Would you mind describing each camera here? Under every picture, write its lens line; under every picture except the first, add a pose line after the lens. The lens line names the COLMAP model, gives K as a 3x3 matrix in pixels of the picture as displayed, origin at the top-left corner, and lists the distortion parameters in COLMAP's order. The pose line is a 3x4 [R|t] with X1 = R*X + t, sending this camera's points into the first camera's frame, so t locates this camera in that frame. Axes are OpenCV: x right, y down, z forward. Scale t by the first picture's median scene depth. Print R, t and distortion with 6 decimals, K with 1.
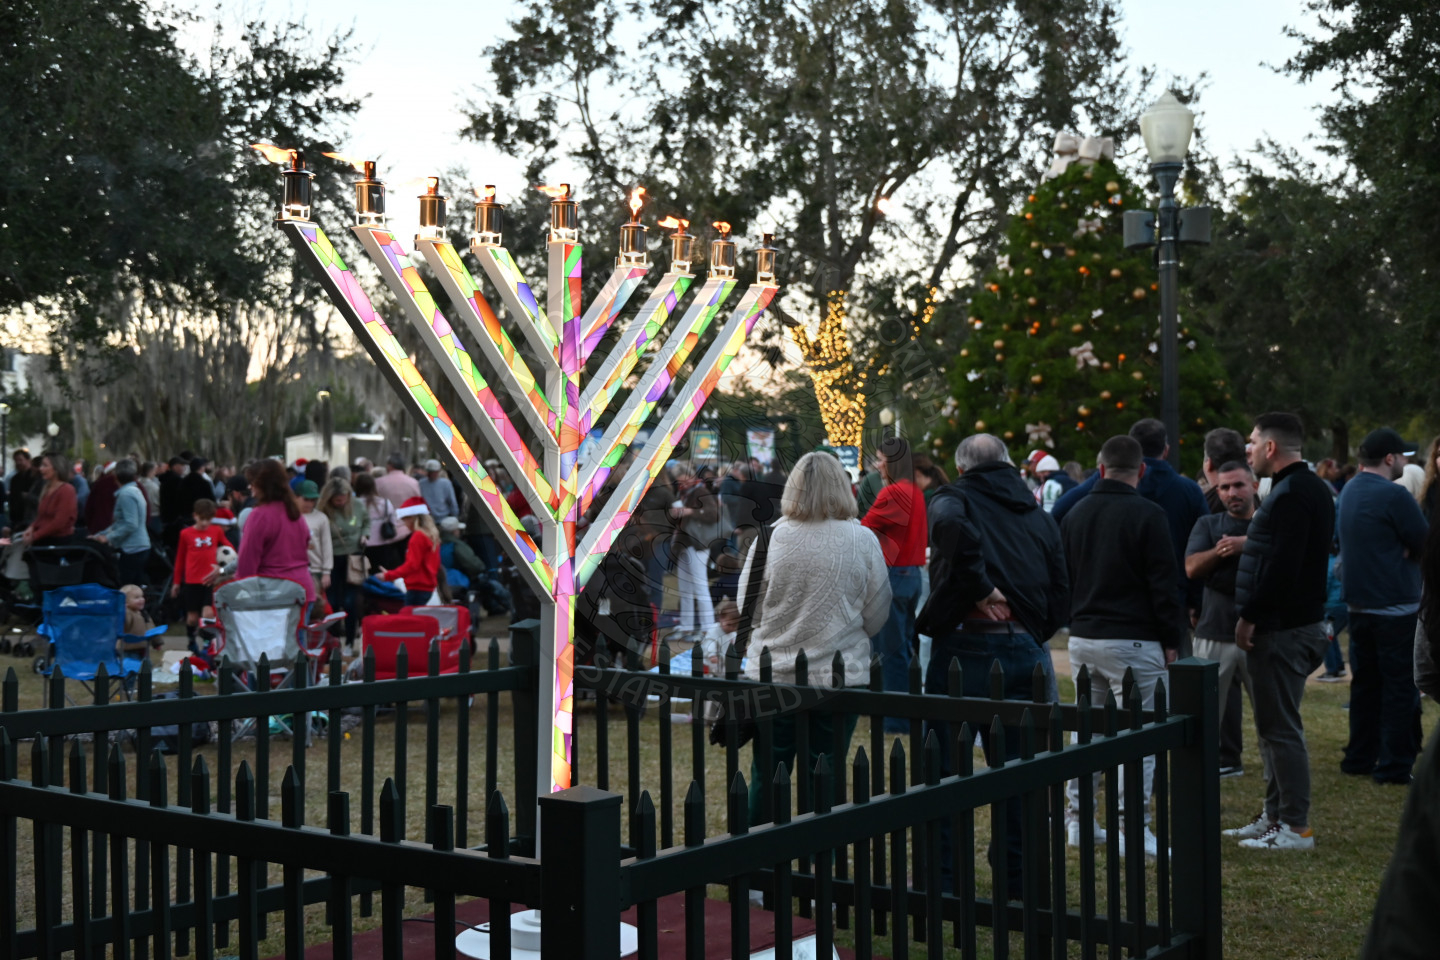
lens RADIAL K [[1826.9, 0, 720.1], [0, 1826.9, 480.3], [0, 0, 1]] dist [-0.030286, 0.000000]
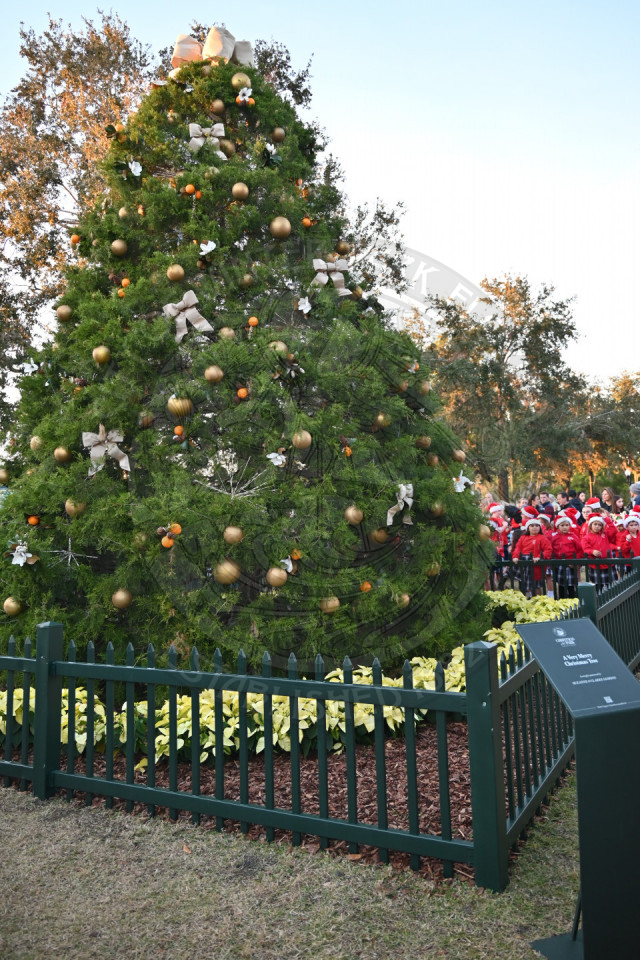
lens RADIAL K [[739.7, 0, 319.9], [0, 739.7, 479.2], [0, 0, 1]] dist [-0.012690, -0.001665]
pose [[0.992243, -0.033987, 0.119574, 0.211806], [0.040248, 0.997921, -0.050344, -0.000949], [-0.117614, 0.054766, 0.991548, 0.756656]]
